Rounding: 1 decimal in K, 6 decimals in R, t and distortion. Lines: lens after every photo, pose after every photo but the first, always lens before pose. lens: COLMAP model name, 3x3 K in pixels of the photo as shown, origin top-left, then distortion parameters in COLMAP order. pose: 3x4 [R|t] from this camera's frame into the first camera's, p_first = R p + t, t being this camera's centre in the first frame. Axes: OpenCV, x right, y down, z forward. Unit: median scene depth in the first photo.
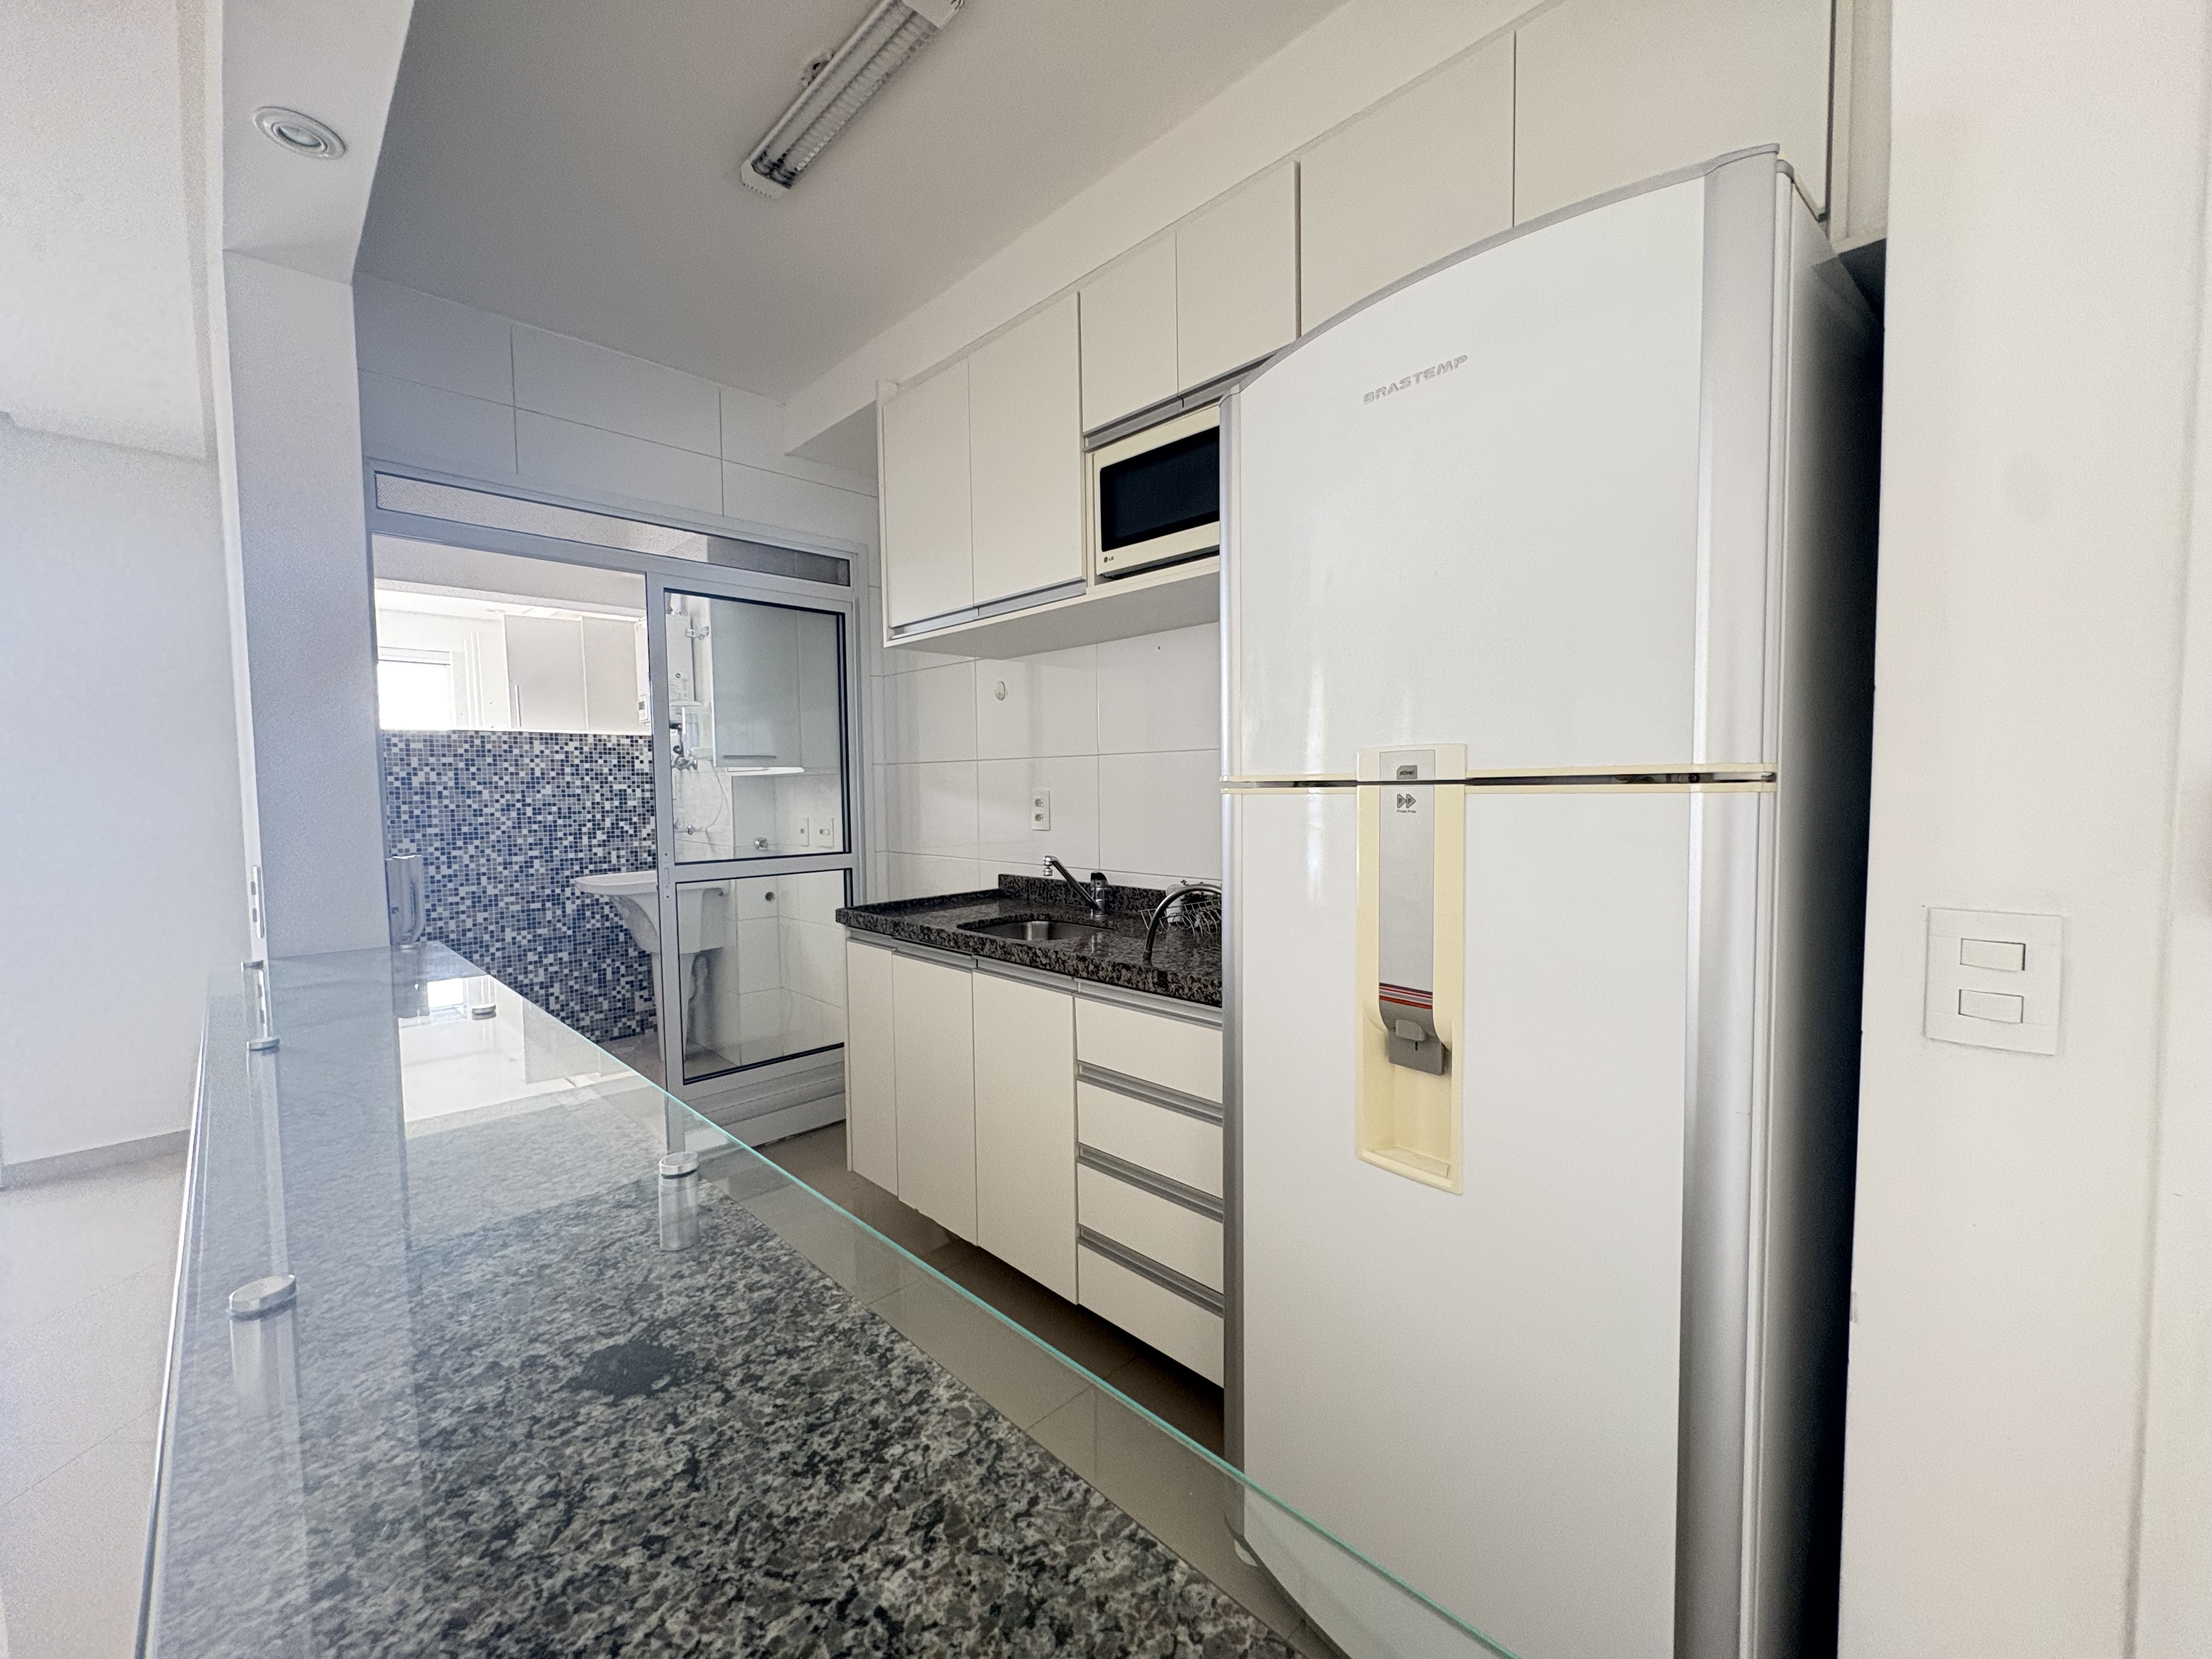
lens RADIAL K [[883.8, 0, 1107.3], [0, 883.8, 828.6], [0, 0, 1]] dist [0.000529, 0.000298]
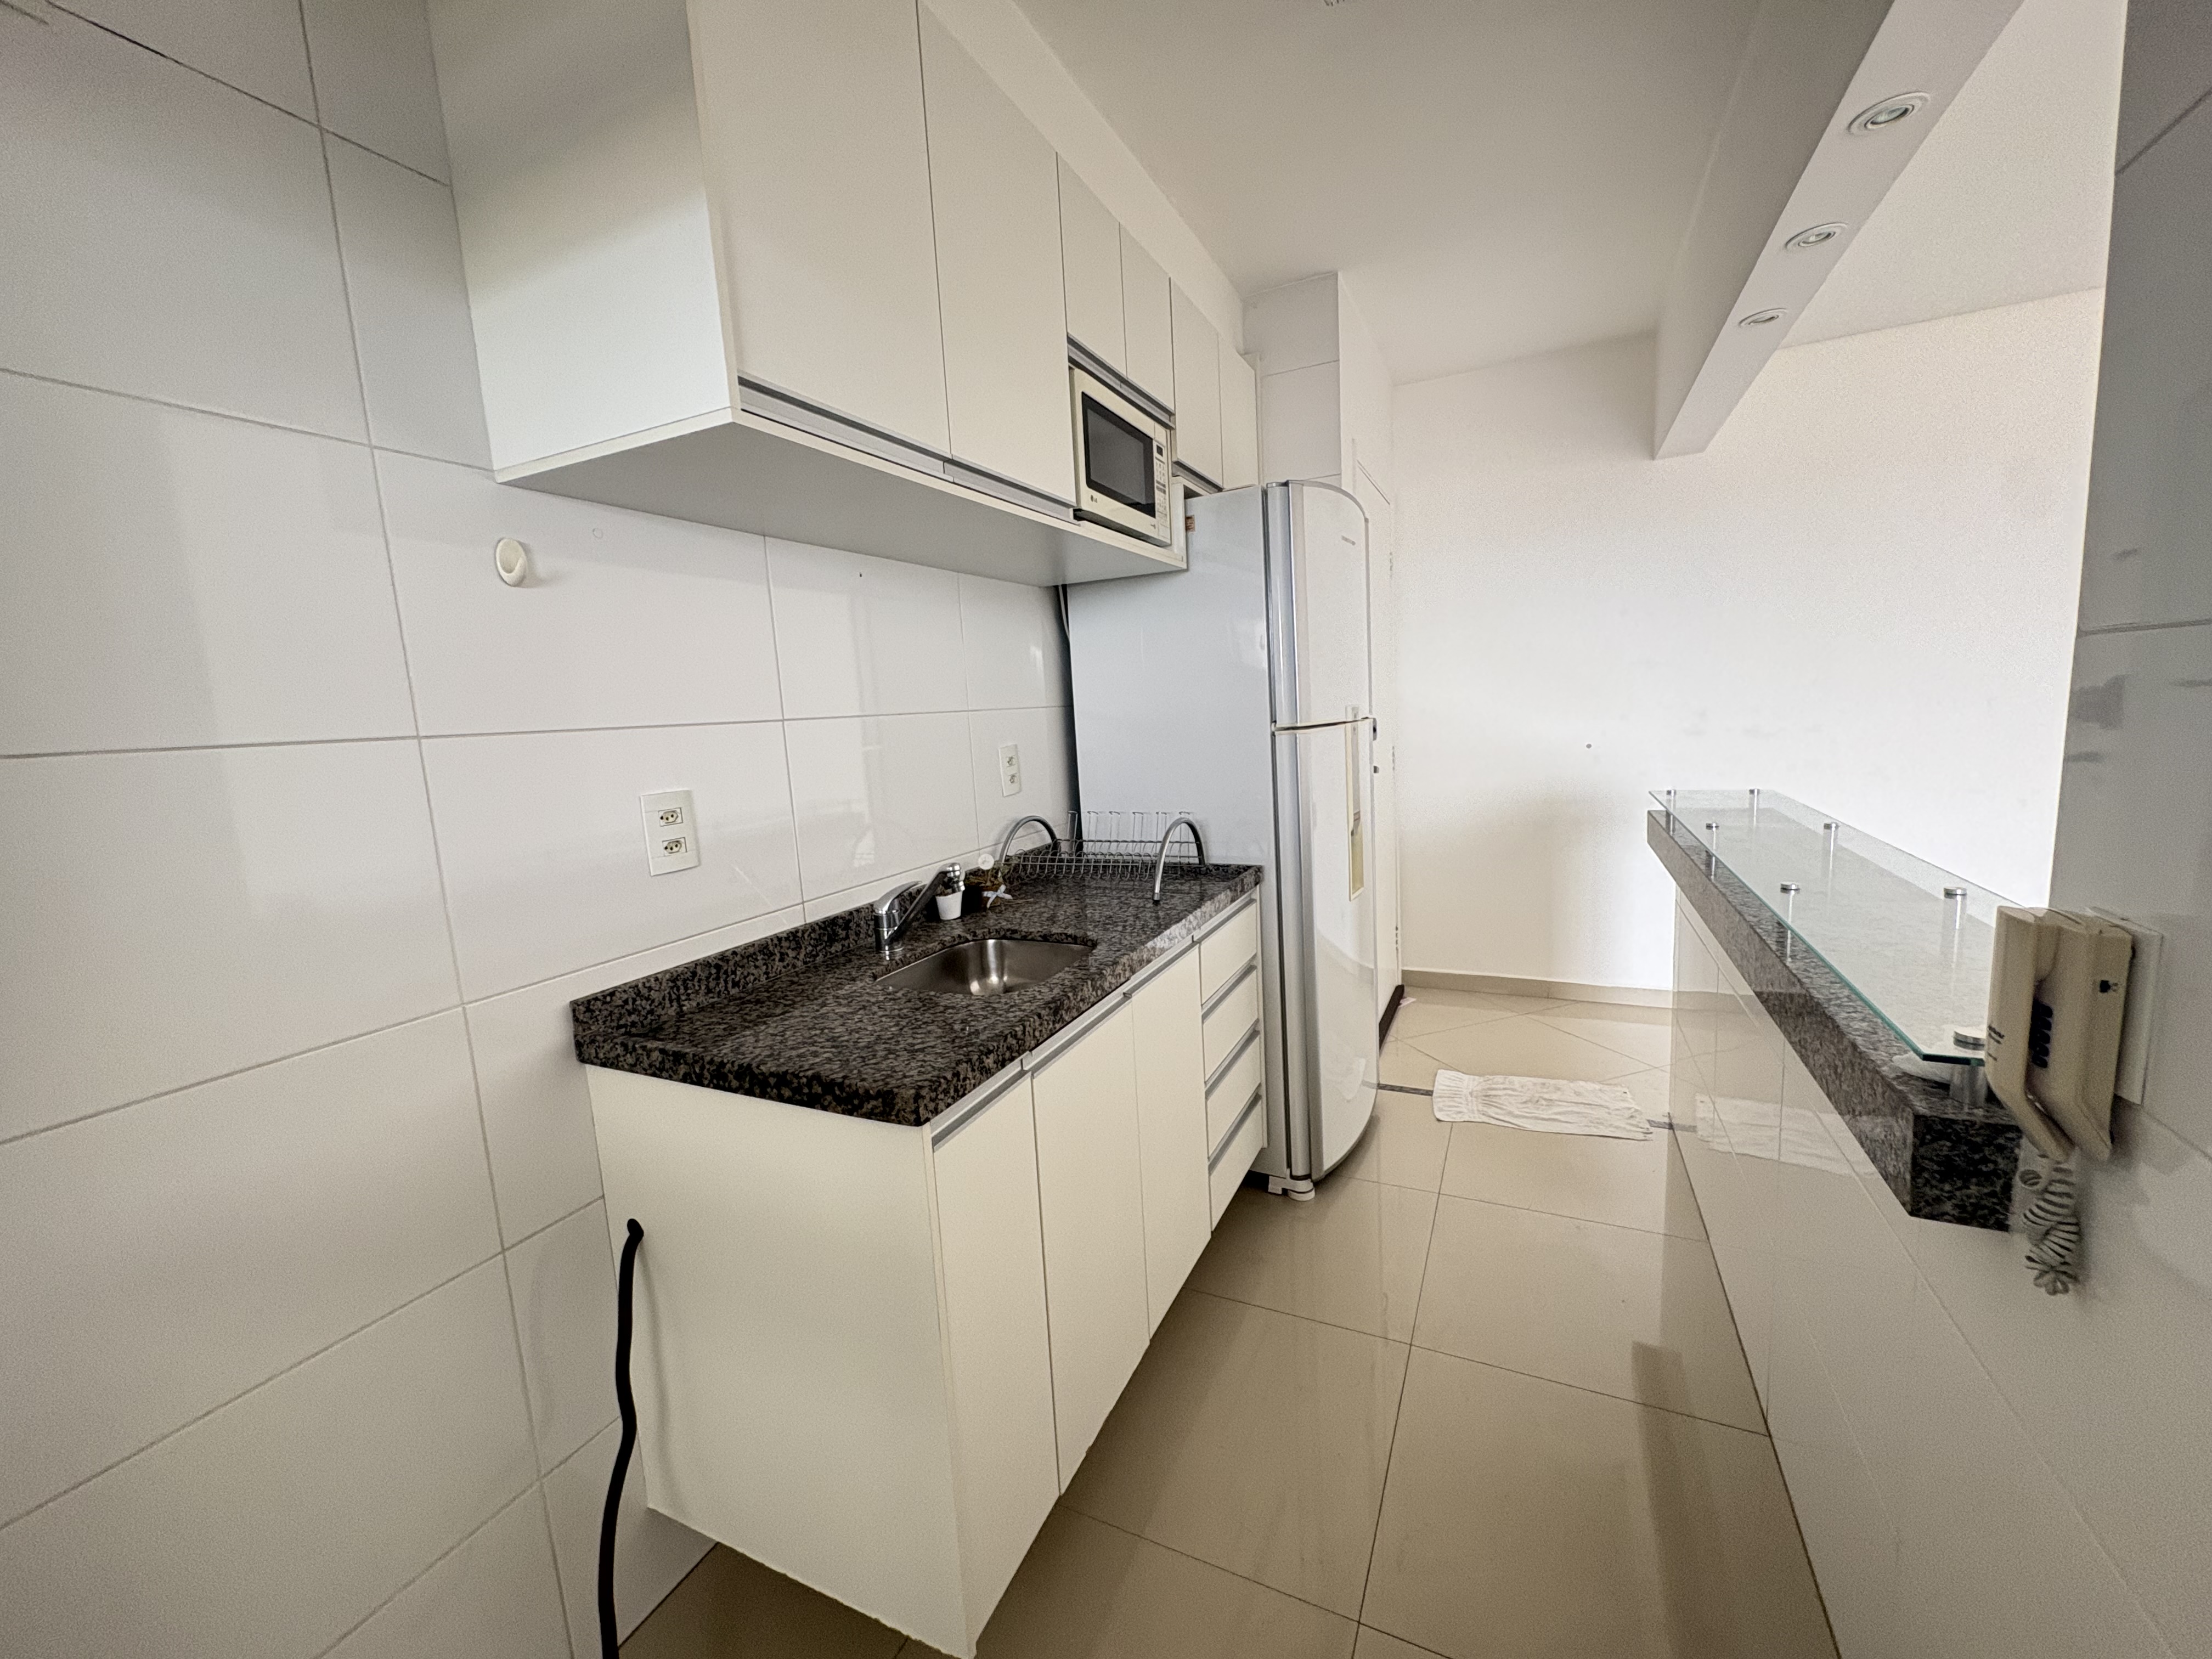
lens RADIAL K [[883.8, 0, 1106.6], [0, 883.8, 831.8], [0, 0, 1]] dist [0.000529, 0.000298]
pose [[-0.338469, -0.099165, 0.935738, -0.901439], [0.110901, 0.983297, 0.144320, -0.093915], [-0.934420, 0.152622, -0.321818, 1.335537]]
